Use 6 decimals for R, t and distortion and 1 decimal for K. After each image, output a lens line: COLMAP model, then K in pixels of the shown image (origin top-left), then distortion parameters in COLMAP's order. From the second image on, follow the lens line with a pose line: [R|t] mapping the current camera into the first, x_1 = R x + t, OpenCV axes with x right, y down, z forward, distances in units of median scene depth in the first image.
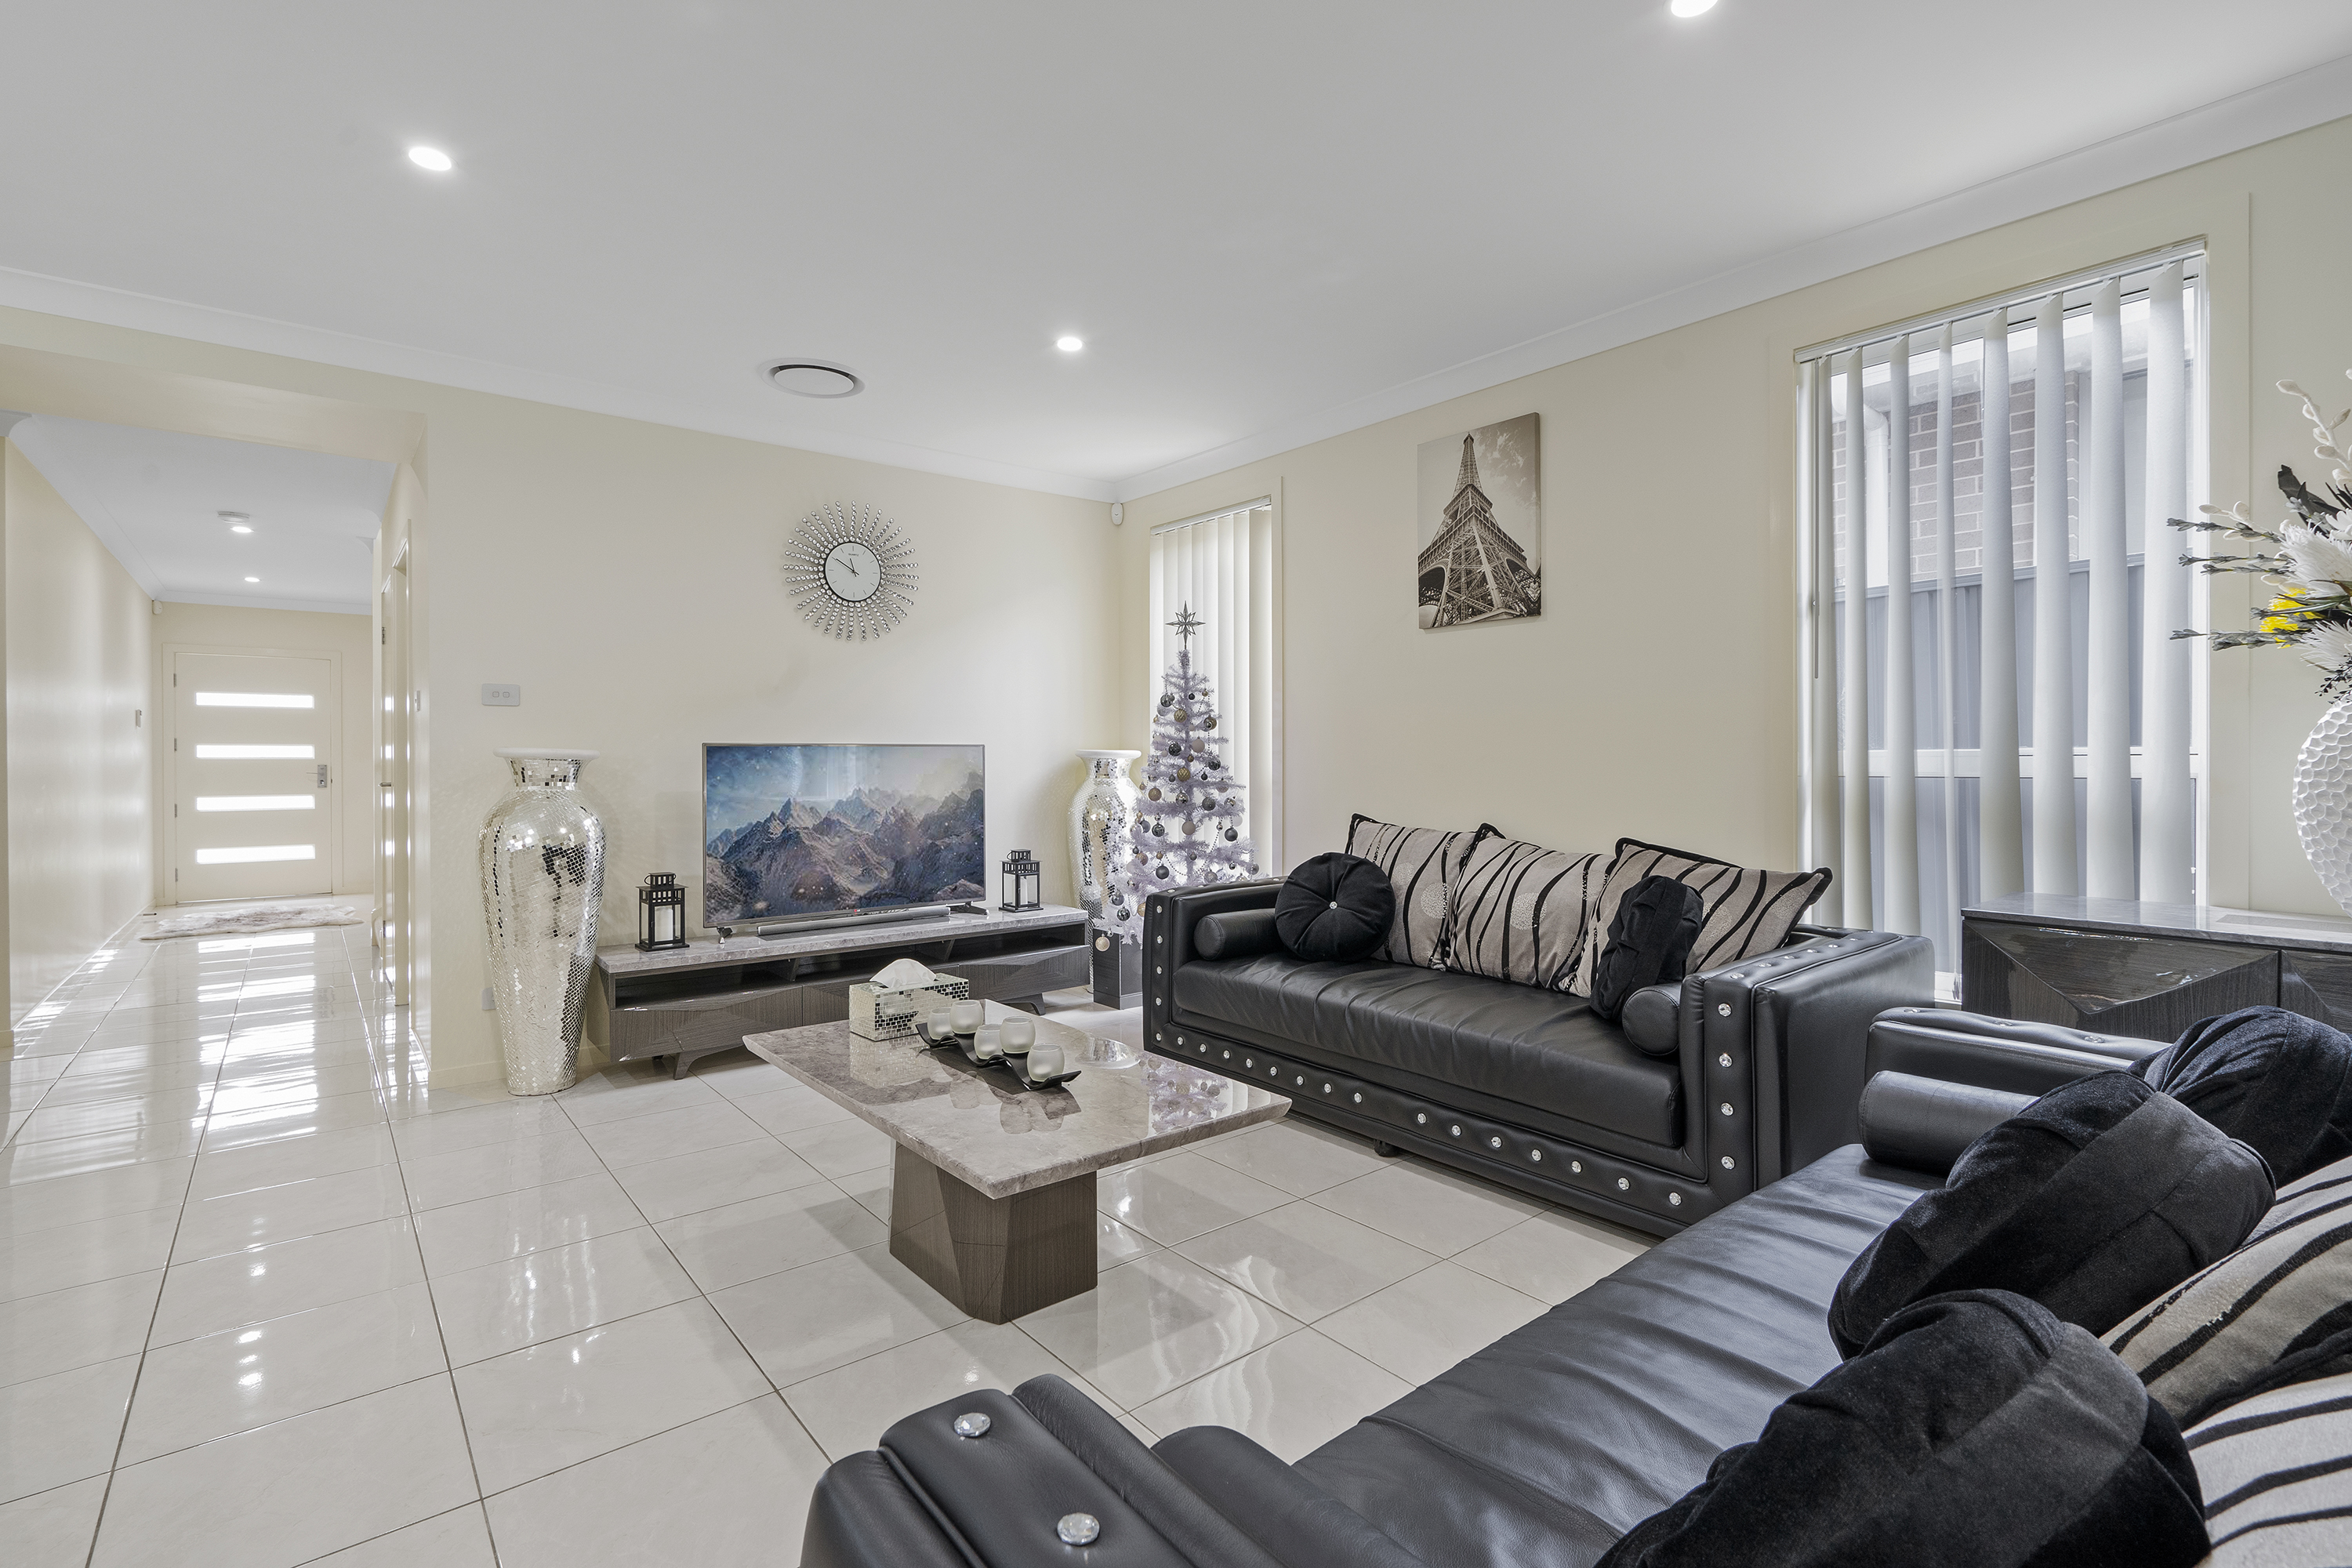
lens RADIAL K [[1077.6, 0, 1173.5], [0, 1077.6, 762.7], [0, 0, 1]] dist [-0.000679, 0.000103]
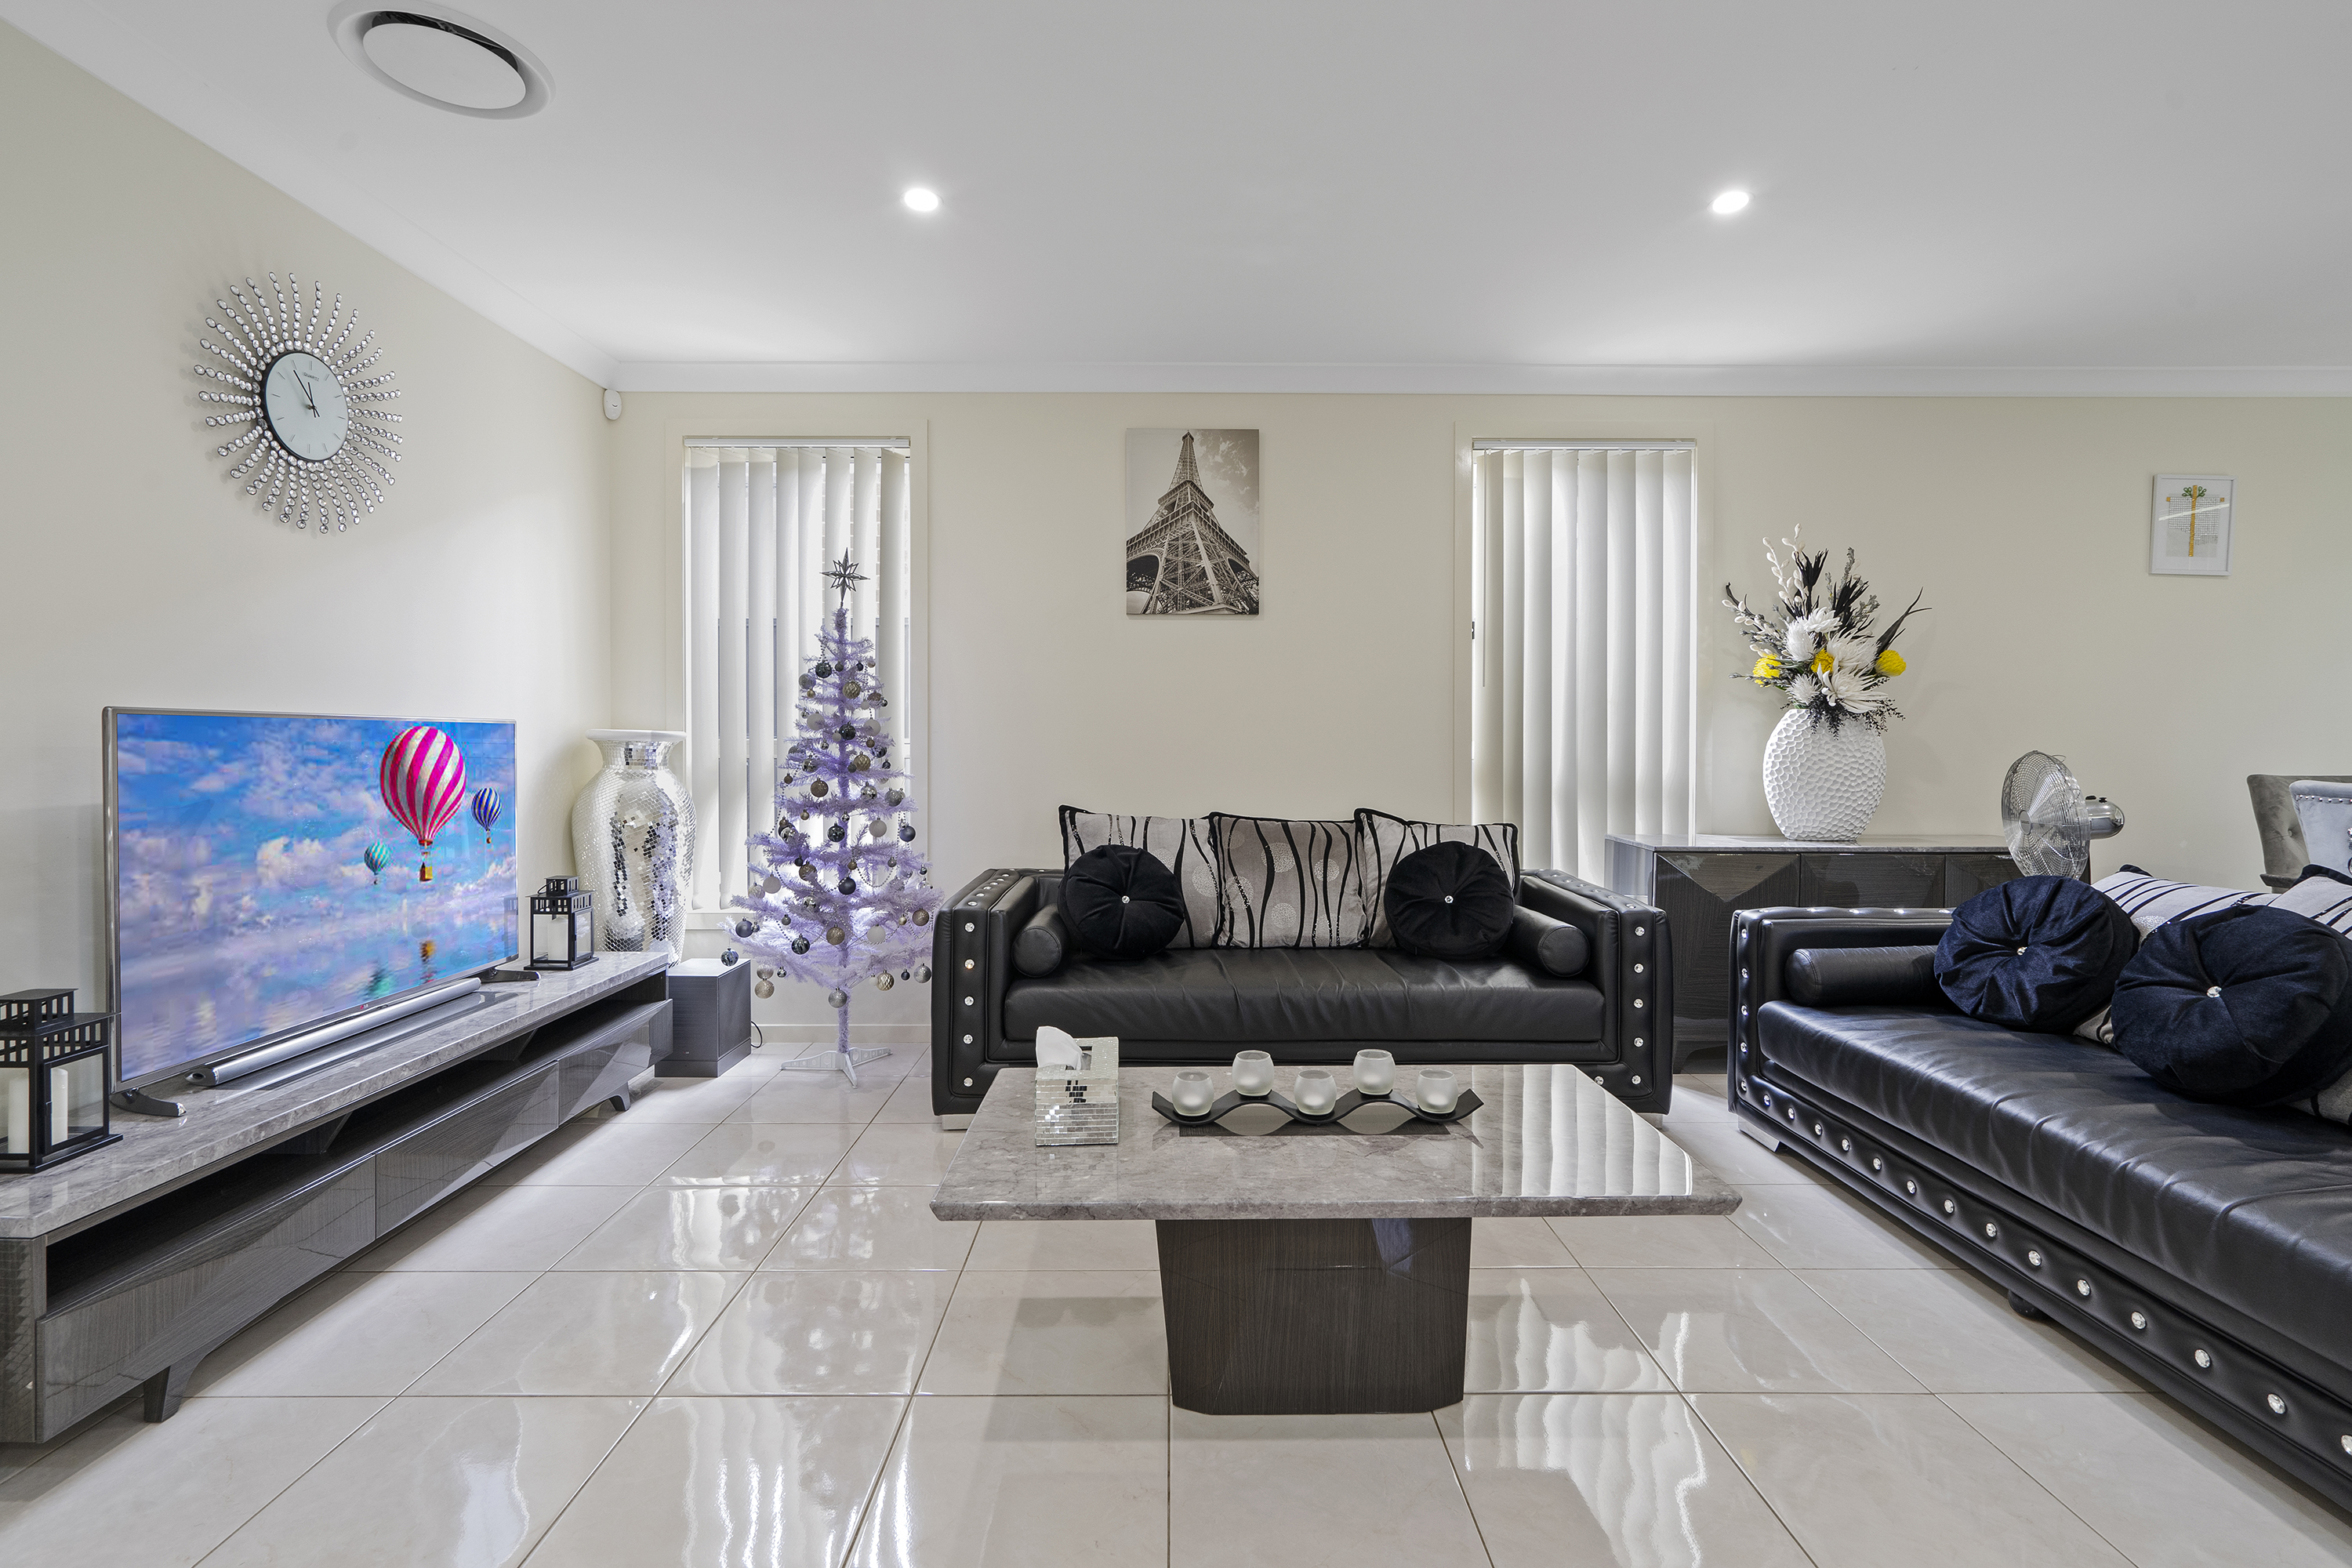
lens RADIAL K [[1077.6, 0, 1174.4], [0, 1077.6, 753.6], [0, 0, 1]] dist [-0.000679, 0.000103]
pose [[0.630546, -0.003225, 0.776145, -0.535141], [-0.001833, 0.999982, 0.005644, -0.000917], [-0.776149, -0.004982, 0.630529, 0.349981]]
